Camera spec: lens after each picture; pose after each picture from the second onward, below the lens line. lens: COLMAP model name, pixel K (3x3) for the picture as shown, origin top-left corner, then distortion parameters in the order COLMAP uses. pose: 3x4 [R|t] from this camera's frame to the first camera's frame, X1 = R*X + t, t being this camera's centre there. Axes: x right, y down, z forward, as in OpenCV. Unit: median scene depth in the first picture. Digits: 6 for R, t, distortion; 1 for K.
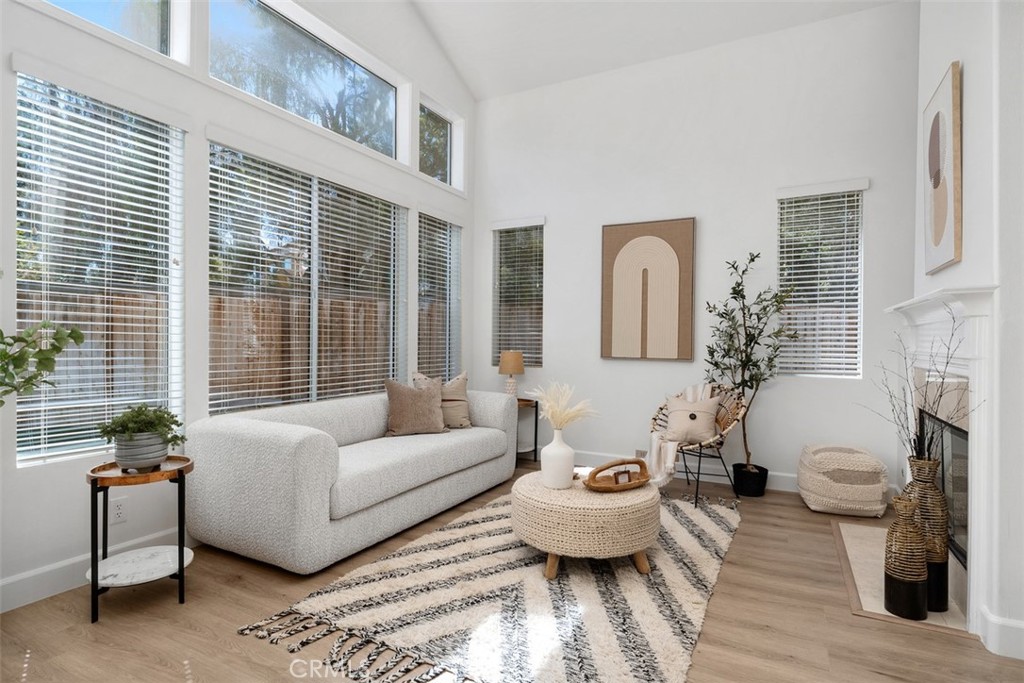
lens RADIAL K [[543.9, 0, 509.8], [0, 543.9, 338.2], [0, 0, 1]] dist [0.001641, 0.000429]
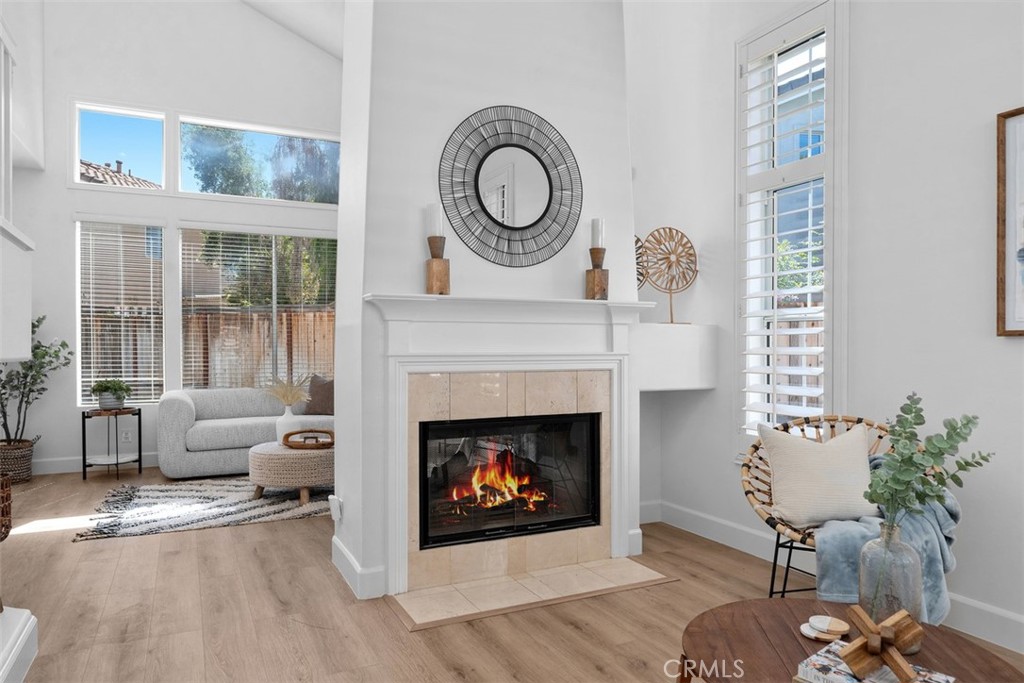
lens RADIAL K [[678.3, 0, 511.1], [0, 678.3, 351.6], [0, 0, 1]] dist [-0.000740, -0.000345]
pose [[0.799693, -0.008042, -0.600355, 1.795046], [0.013981, 0.999889, 0.005228, 0.027221], [0.600246, -0.012575, 0.799717, -0.087591]]
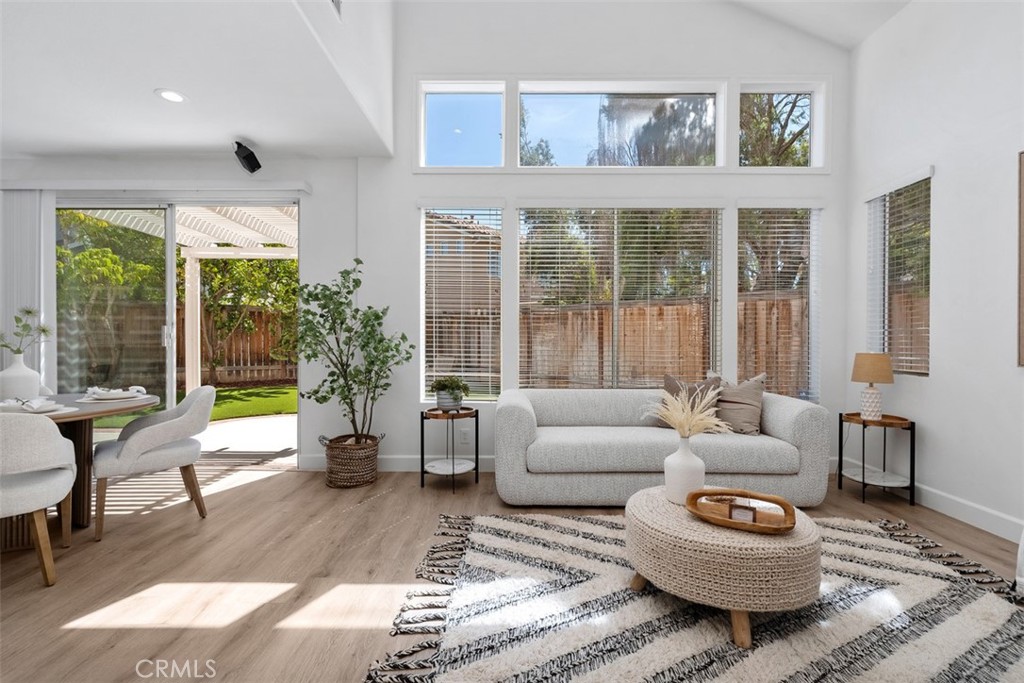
lens RADIAL K [[465.5, 0, 507.5], [0, 465.5, 346.4], [0, 0, 1]] dist [-0.000868, 0.001008]
pose [[0.458898, 0.003699, -0.888481, 0.689377], [0.004945, 0.999965, 0.006717, 0.014402], [0.888475, -0.007476, 0.458864, 0.434815]]
